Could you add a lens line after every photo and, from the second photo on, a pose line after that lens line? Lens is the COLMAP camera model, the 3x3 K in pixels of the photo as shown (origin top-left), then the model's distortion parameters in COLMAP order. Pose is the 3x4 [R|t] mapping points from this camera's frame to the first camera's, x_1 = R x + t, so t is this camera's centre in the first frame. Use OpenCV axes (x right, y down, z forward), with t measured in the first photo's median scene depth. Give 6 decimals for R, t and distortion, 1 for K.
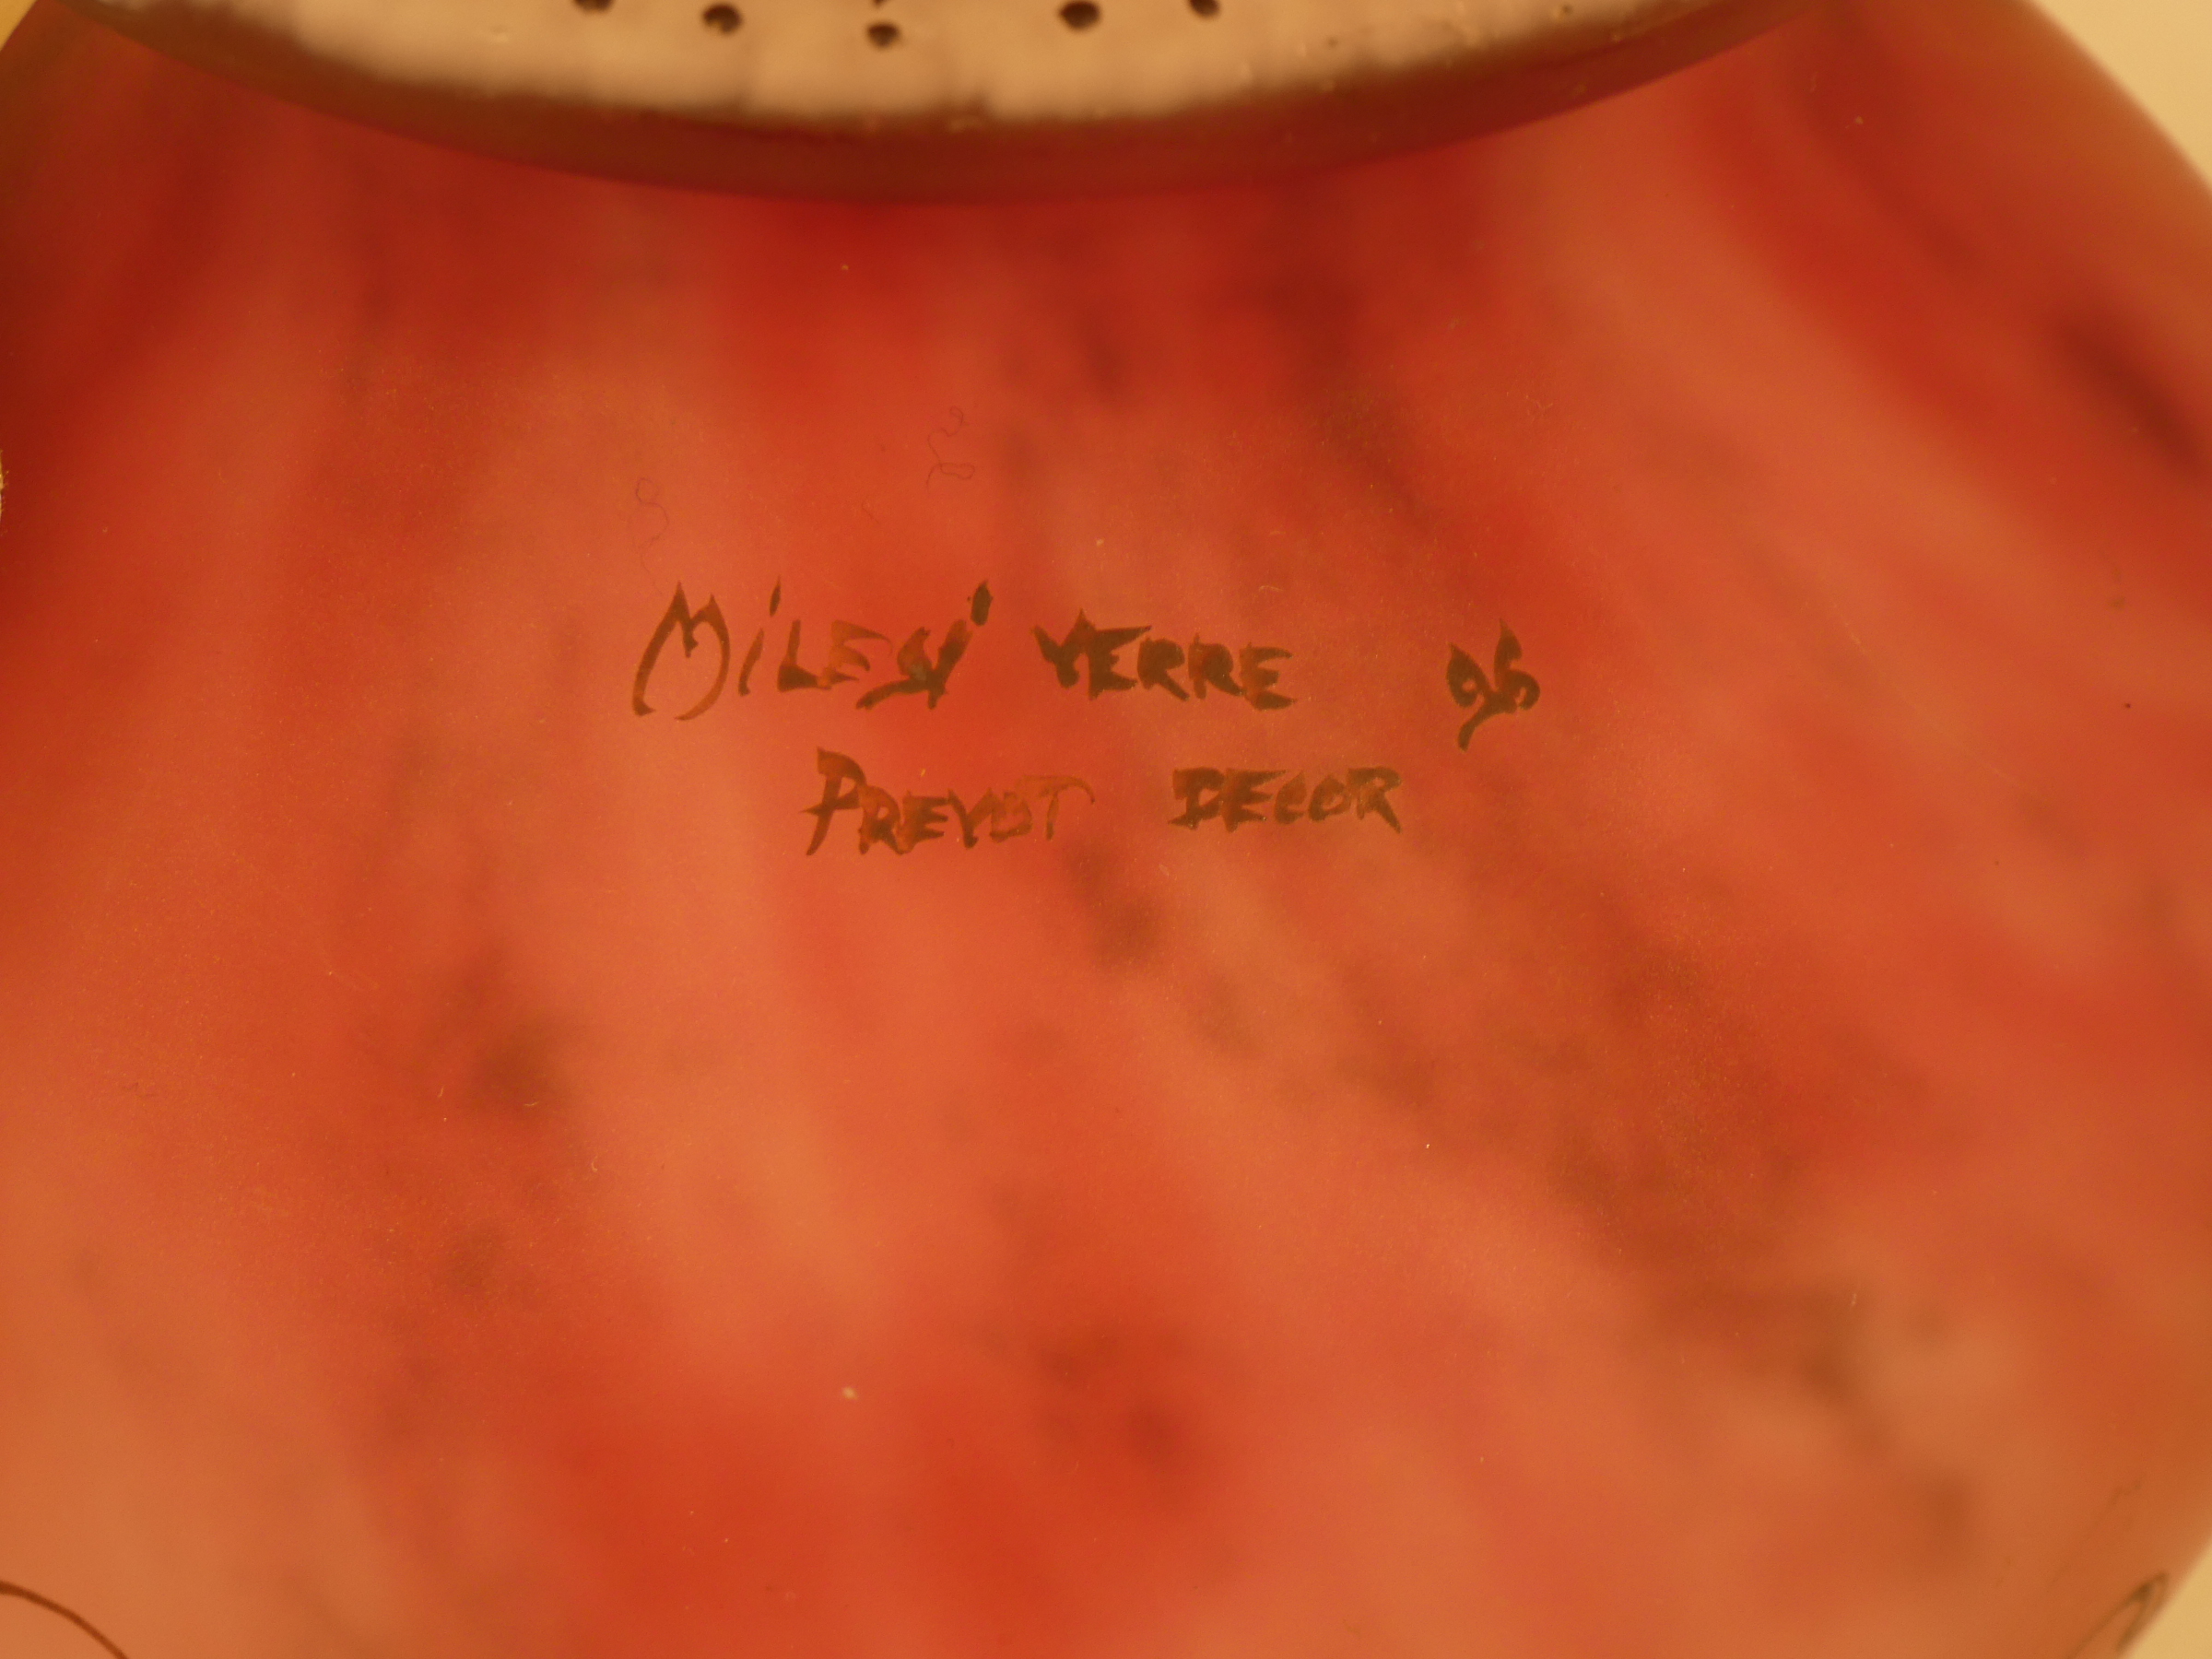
lens RADIAL K [[6824.9, 0, 1106.1], [0, 6824.9, 830.8], [0, 0, 1]] dist [0.364687, 0.000000]
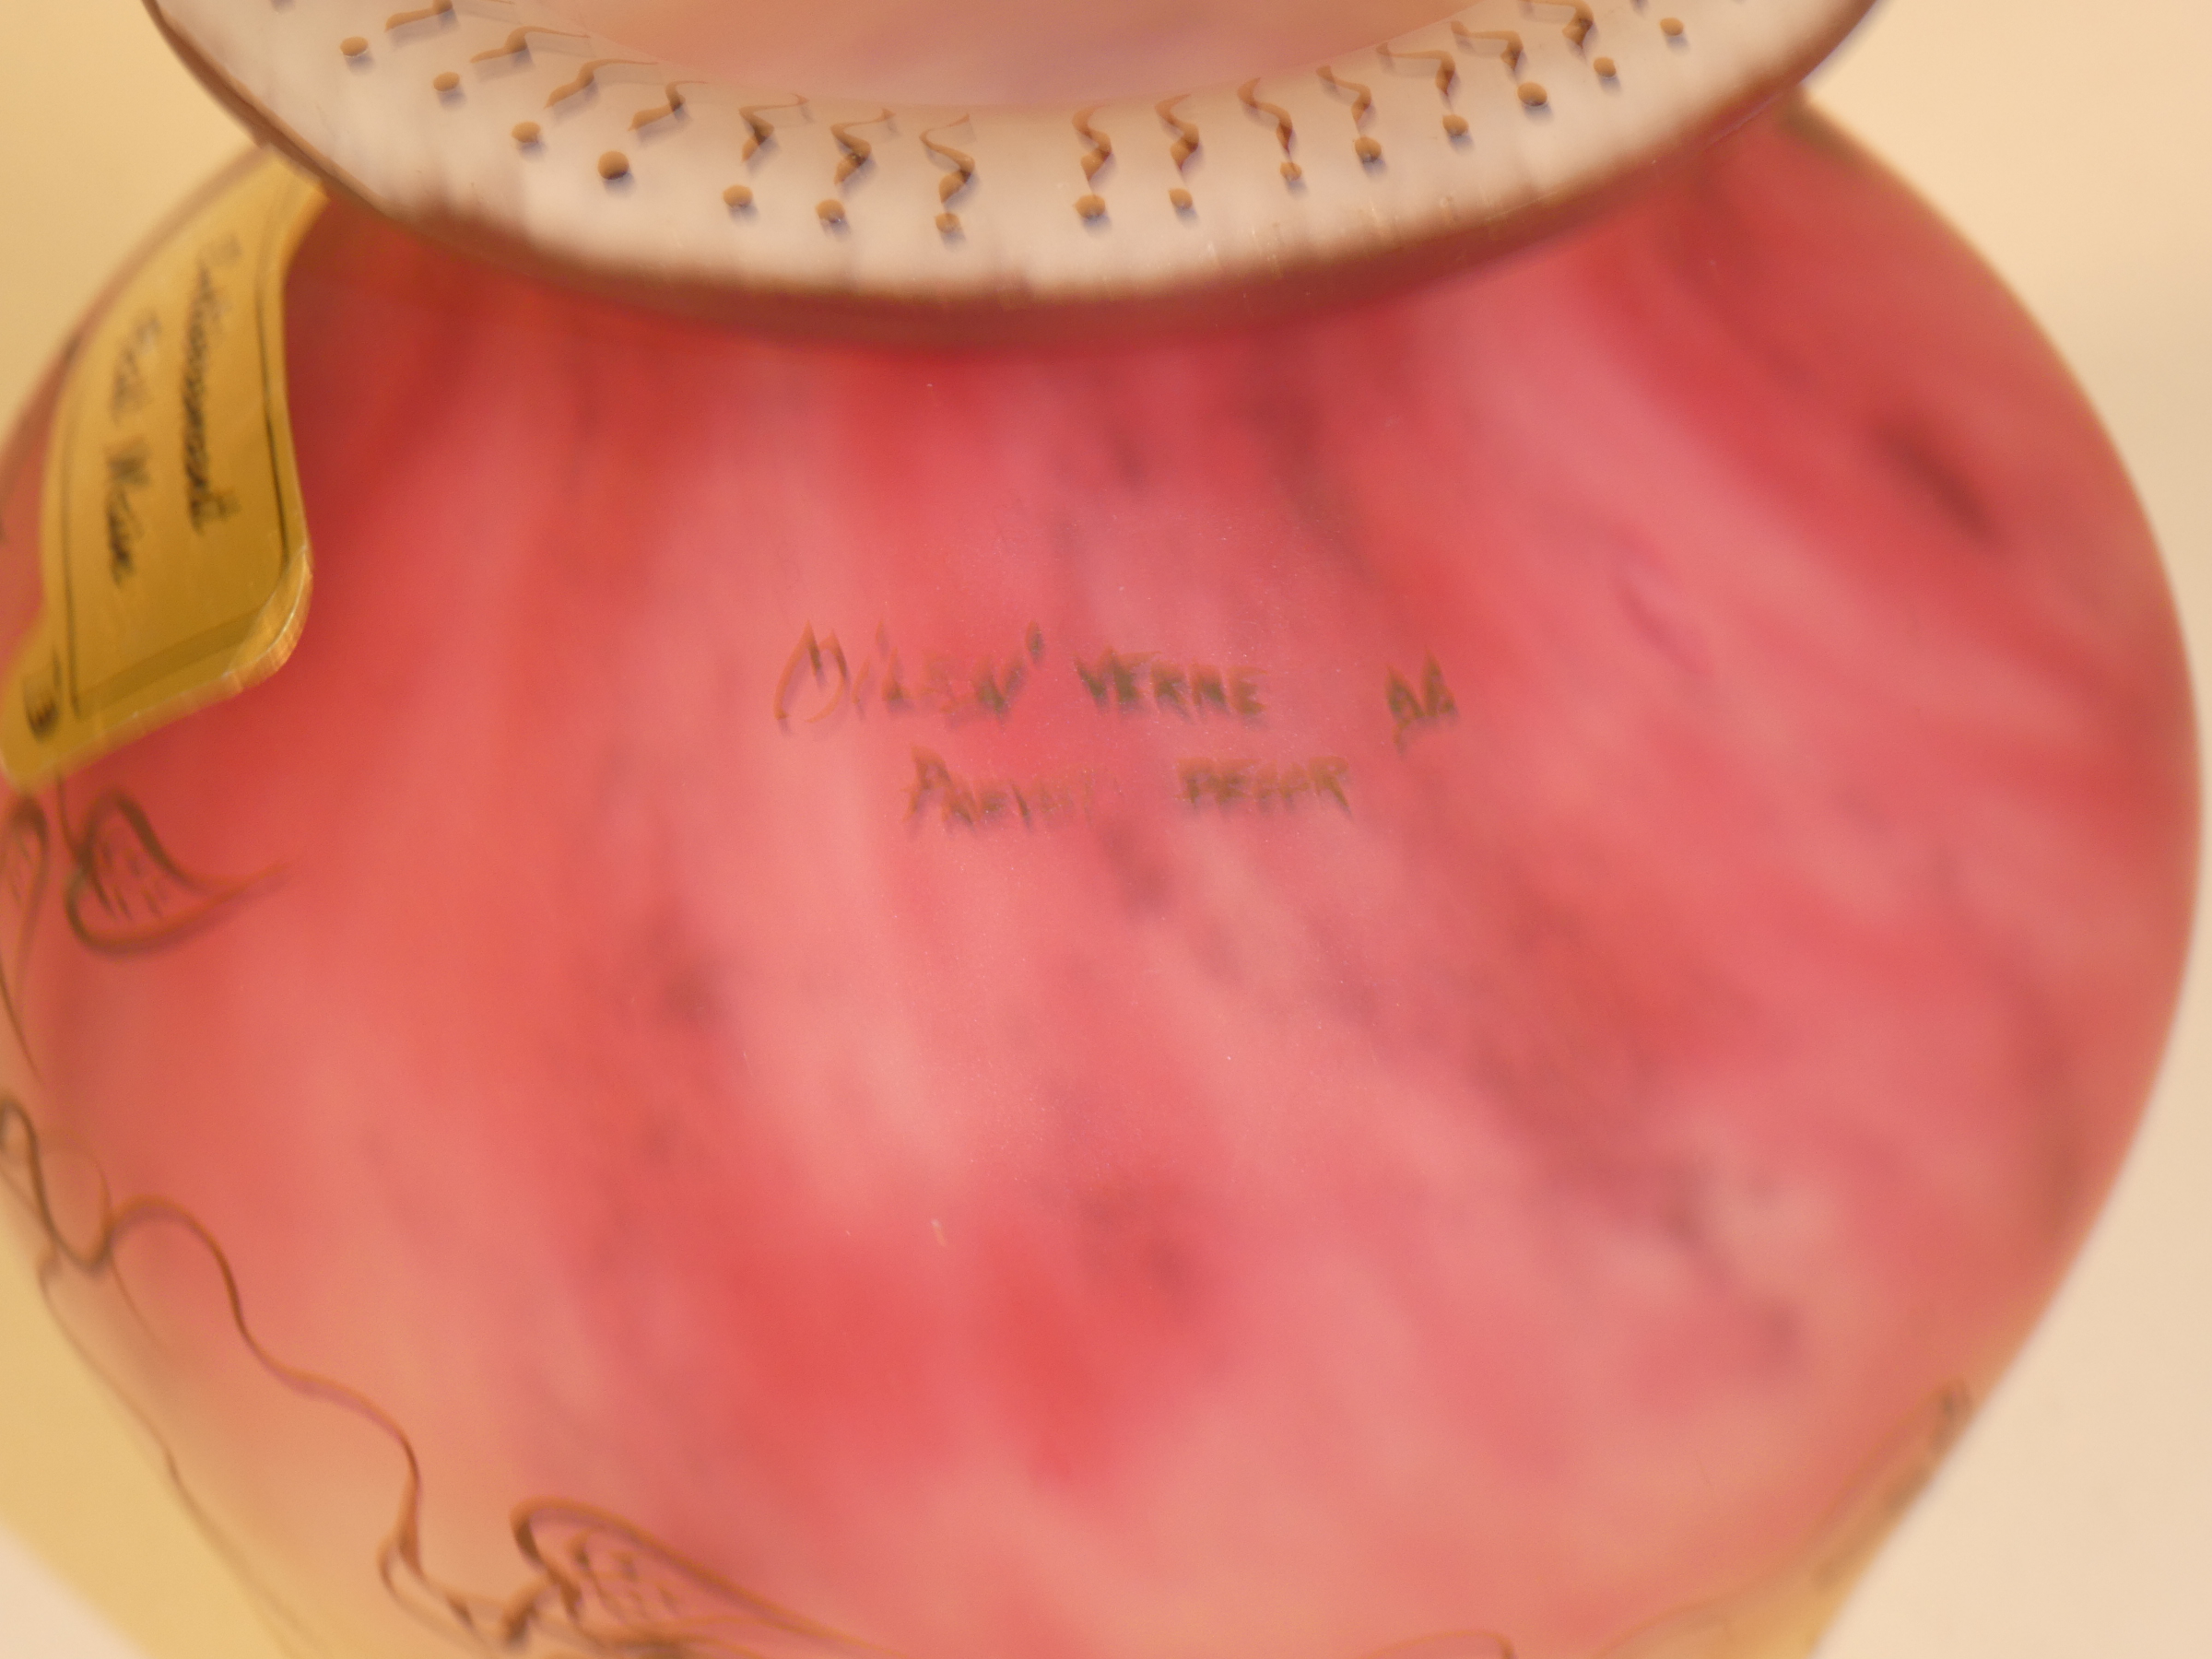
lens RADIAL K [[6824.9, 0, 1115.6], [0, 6824.9, 824.4], [0, 0, 1]] dist [0.364687, 0.000000]
pose [[0.999637, -0.002226, -0.026863, 0.032852], [0.002235, 0.999997, 0.000297, 0.001711], [0.026863, -0.000357, 0.999639, -0.333208]]
